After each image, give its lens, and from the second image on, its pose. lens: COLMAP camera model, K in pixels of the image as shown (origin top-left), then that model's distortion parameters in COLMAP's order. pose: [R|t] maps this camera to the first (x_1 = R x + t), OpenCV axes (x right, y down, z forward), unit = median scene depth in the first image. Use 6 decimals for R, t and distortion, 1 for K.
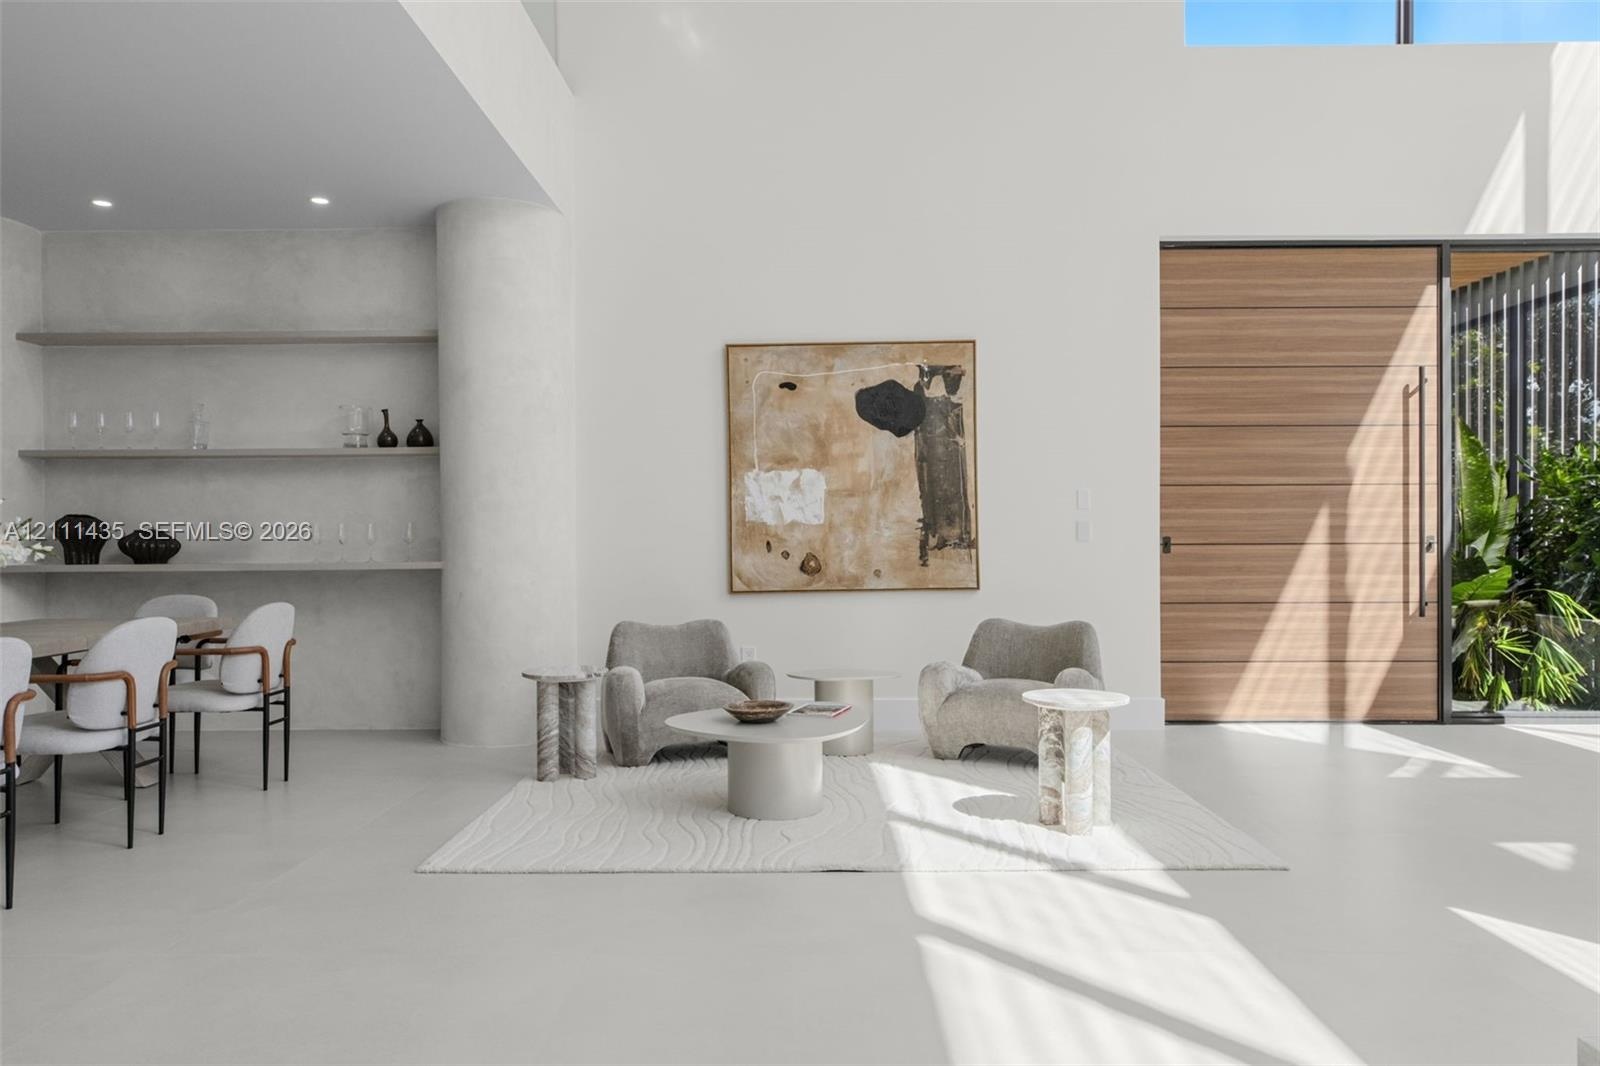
lens RADIAL K [[1076.6, 0, 804.3], [0, 1076.6, 538.3], [0, 0, 1]] dist [-0.007015, -0.008320]
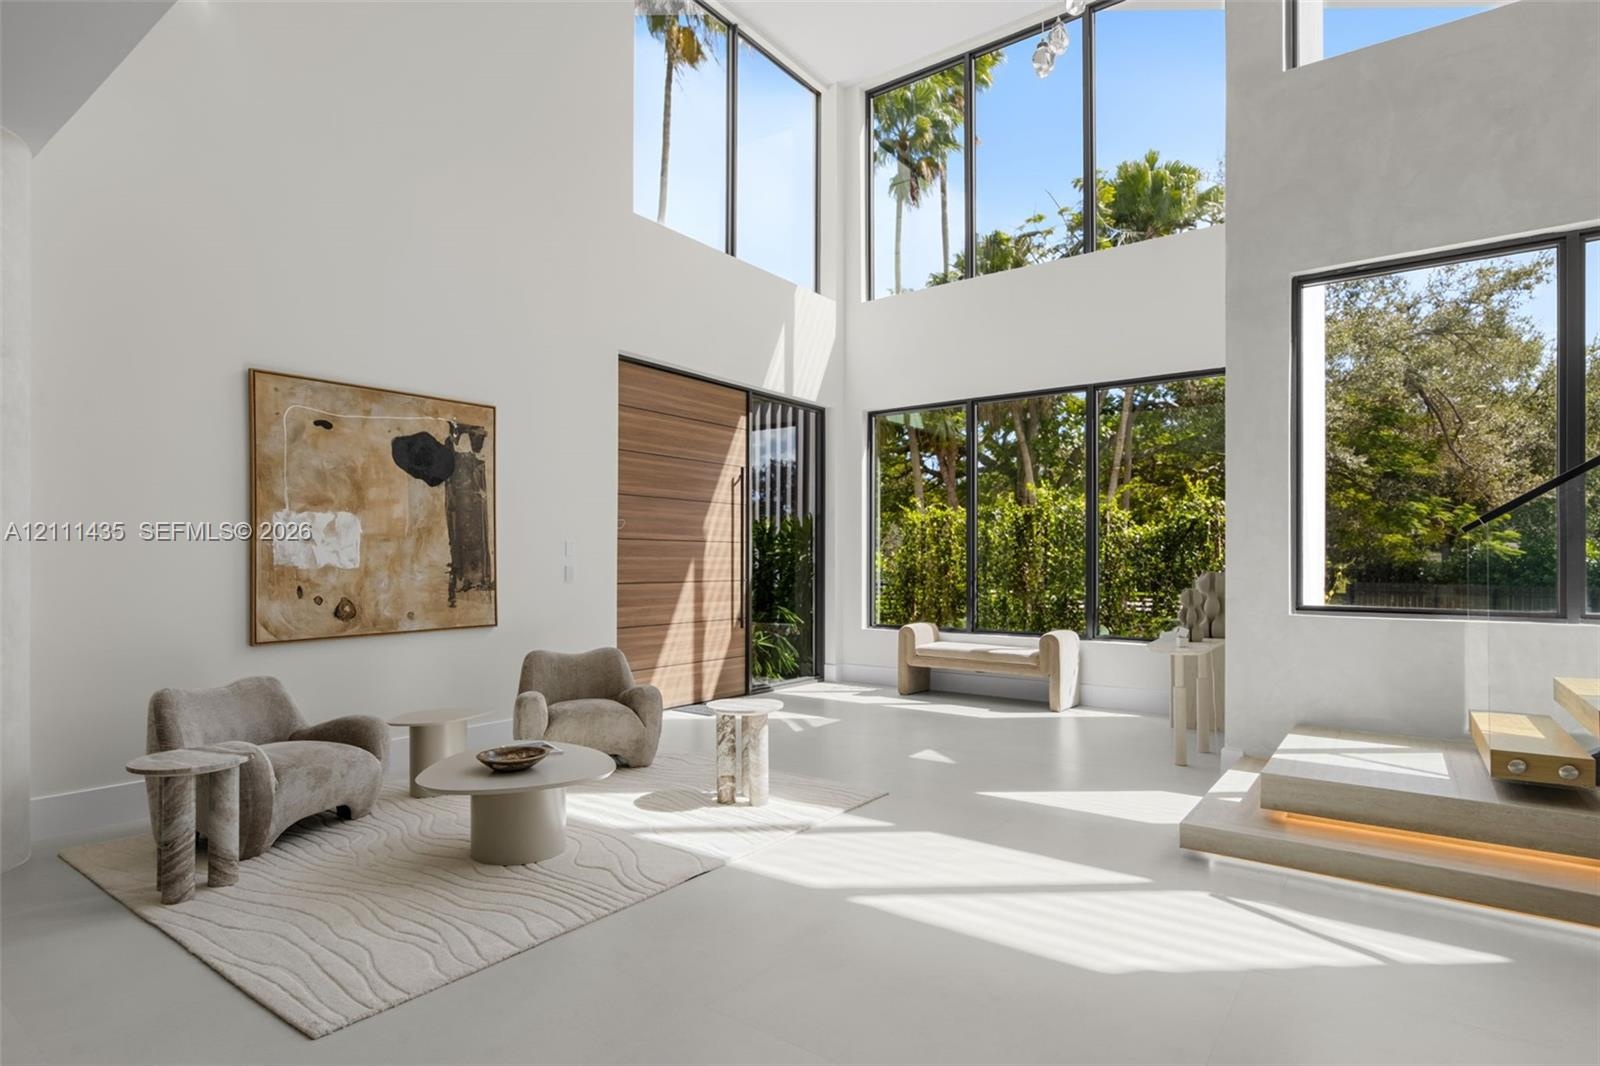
lens RADIAL K [[839.7, 0, 799.0], [0, 839.7, 559.5], [0, 0, 1]] dist [0.000097, 0.001141]
pose [[0.597959, 0.009704, 0.801468, -0.359104], [-0.001735, 0.999940, -0.010813, -0.013513], [-0.801524, 0.005075, 0.597940, 0.212753]]
